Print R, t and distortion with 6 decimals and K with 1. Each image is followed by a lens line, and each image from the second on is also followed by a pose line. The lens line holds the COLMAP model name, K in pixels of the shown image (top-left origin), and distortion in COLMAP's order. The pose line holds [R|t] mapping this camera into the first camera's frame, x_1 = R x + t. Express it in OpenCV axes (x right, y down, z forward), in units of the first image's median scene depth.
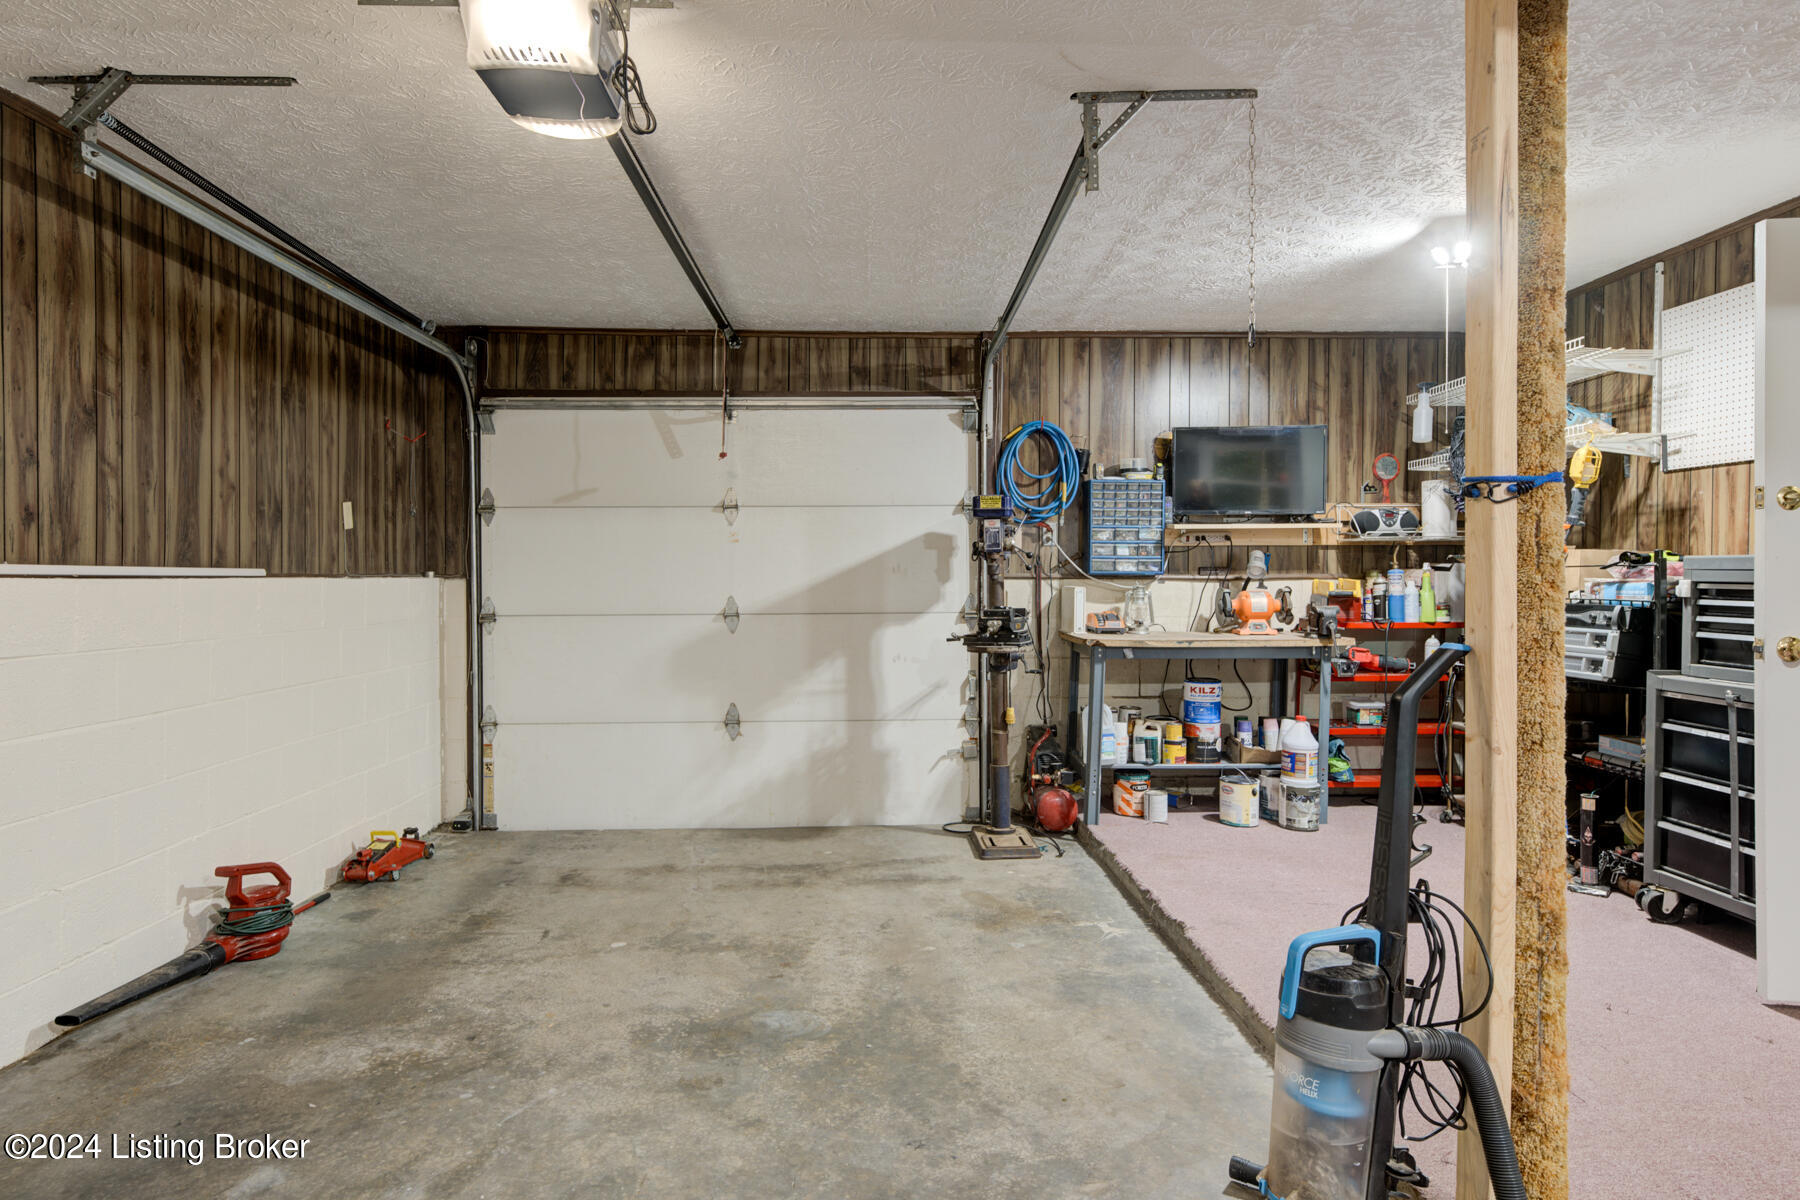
lens RADIAL K [[1039.0, 0, 900.2], [0, 1039.0, 589.2], [0, 0, 1]] dist [-0.001388, -0.000187]
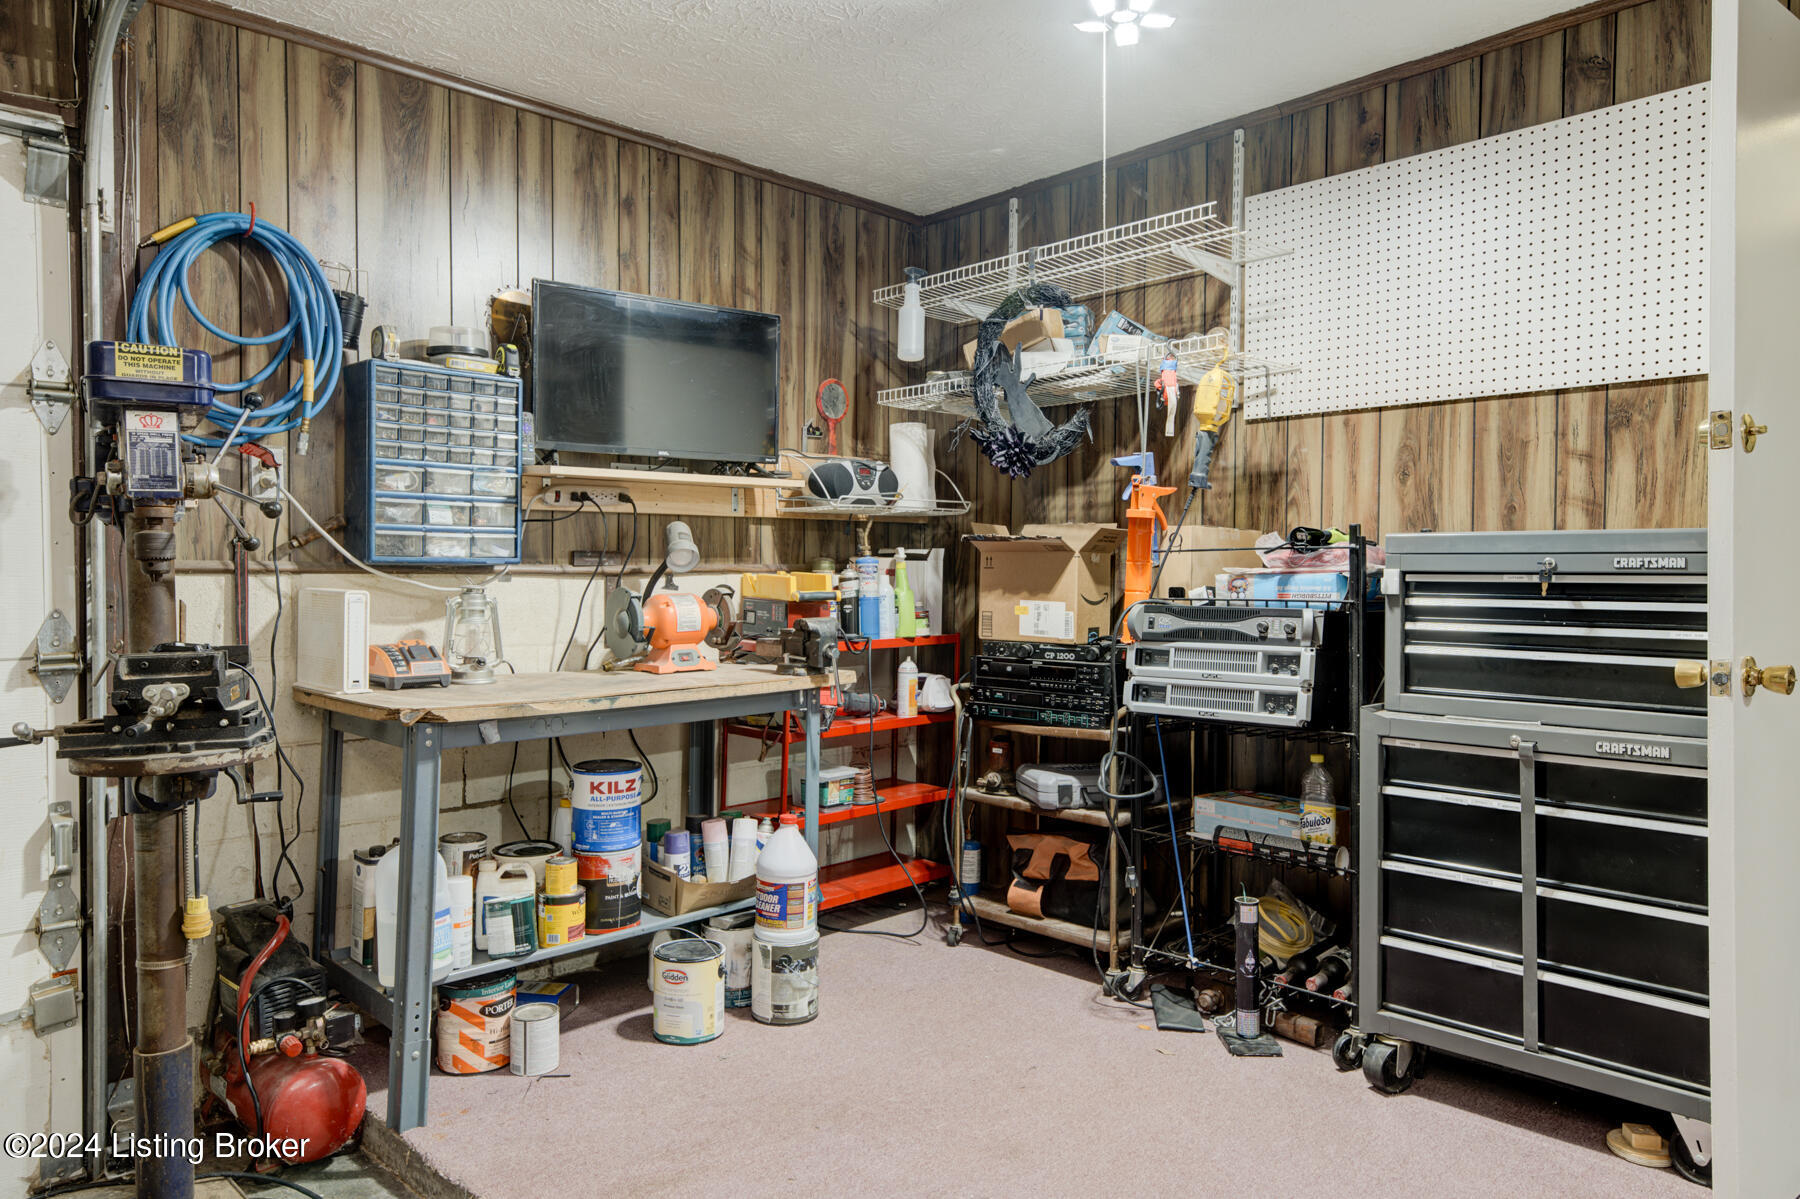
lens RADIAL K [[1191.4, 0, 901.4], [0, 1191.4, 582.8], [0, 0, 1]] dist [0.018580, 0.000788]
pose [[0.740786, -0.008035, 0.671693, -0.001362], [0.011233, 0.999937, -0.000427, -0.002583], [-0.671647, 0.007861, 0.740829, 0.462745]]
